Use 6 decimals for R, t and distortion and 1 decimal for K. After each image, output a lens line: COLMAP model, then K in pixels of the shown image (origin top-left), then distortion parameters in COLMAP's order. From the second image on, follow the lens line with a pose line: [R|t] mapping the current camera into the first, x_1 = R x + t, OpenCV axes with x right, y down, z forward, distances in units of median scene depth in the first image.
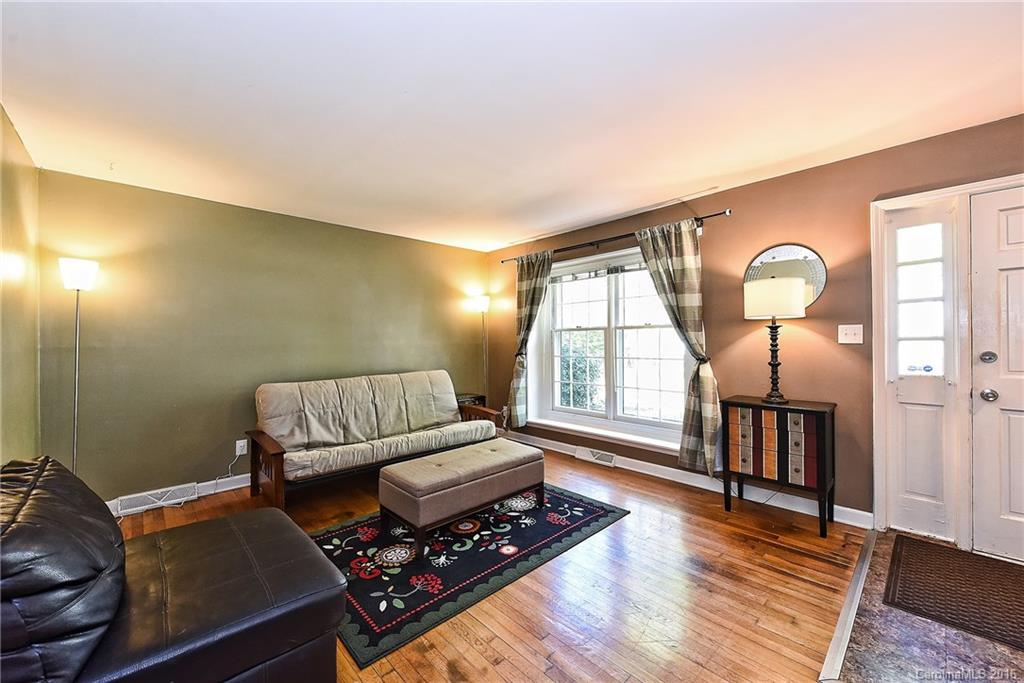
lens RADIAL K [[404.0, 0, 513.4], [0, 404.0, 339.2], [0, 0, 1]] dist [-0.000883, -0.000358]
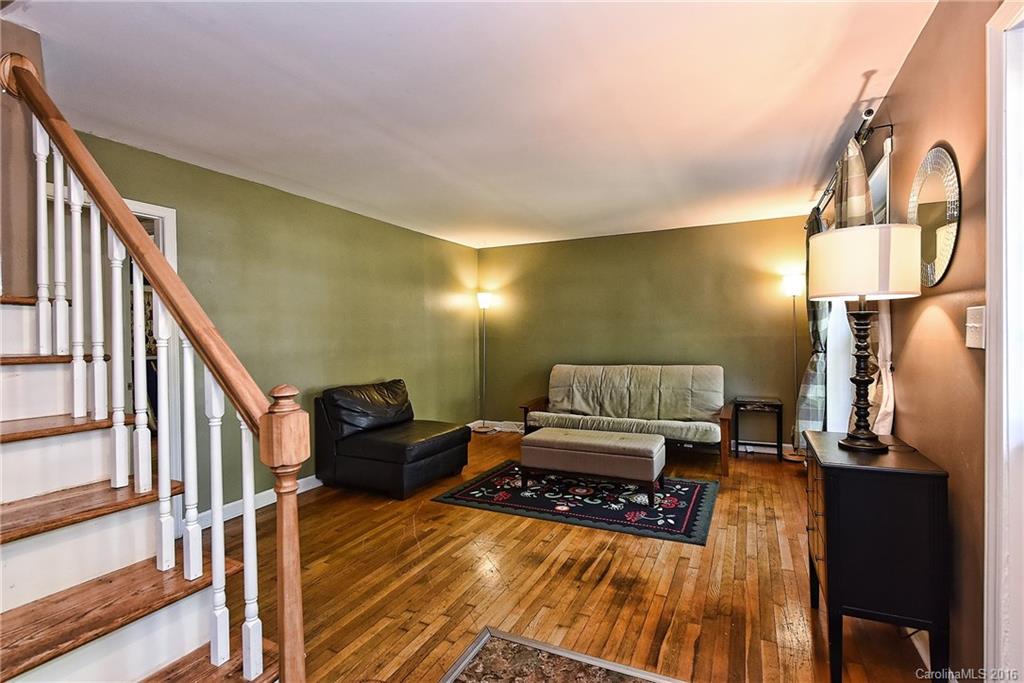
lens RADIAL K [[485.4, 0, 513.2], [0, 485.4, 340.1], [0, 0, 1]] dist [-0.001951, 0.000019]
pose [[0.346736, 0.016210, -0.937823, 1.081313], [0.008323, 0.999758, 0.020358, -0.012604], [0.937926, -0.014864, 0.346517, 0.302964]]
